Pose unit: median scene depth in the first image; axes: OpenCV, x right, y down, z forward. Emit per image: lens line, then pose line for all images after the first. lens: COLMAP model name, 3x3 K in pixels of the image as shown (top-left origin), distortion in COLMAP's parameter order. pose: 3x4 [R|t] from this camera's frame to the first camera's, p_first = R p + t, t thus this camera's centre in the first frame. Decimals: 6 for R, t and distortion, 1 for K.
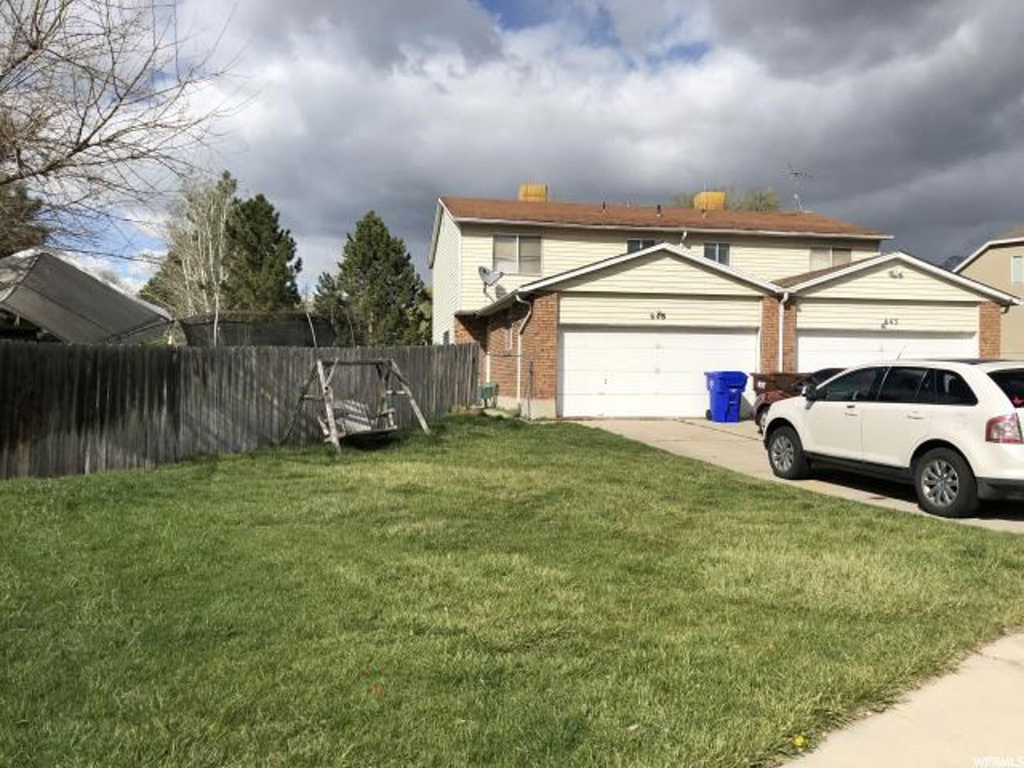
lens RADIAL K [[823.9, 0, 512.0], [0, 823.9, 384.0], [0, 0, 1]] dist [0.001846, 0.000236]
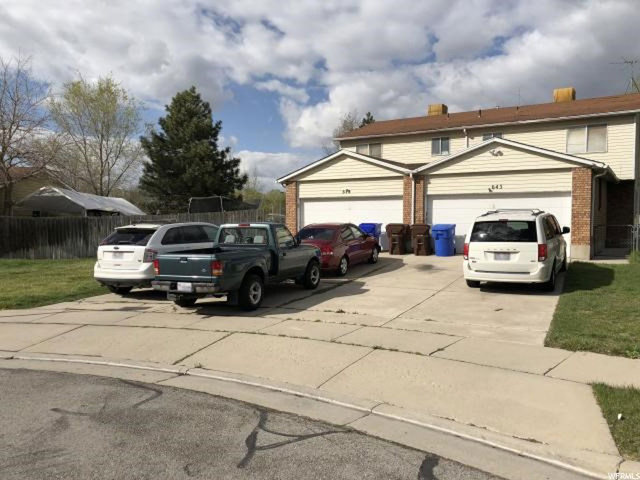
lens RADIAL K [[519.2, 0, 320.0], [0, 519.2, 240.0], [0, 0, 1]] dist [-0.035570, -0.005249]
pose [[0.723363, 0.021282, -0.690140, 0.871701], [-0.001428, 0.999569, 0.029326, -0.012244], [0.690466, -0.020228, 0.723082, 0.171171]]
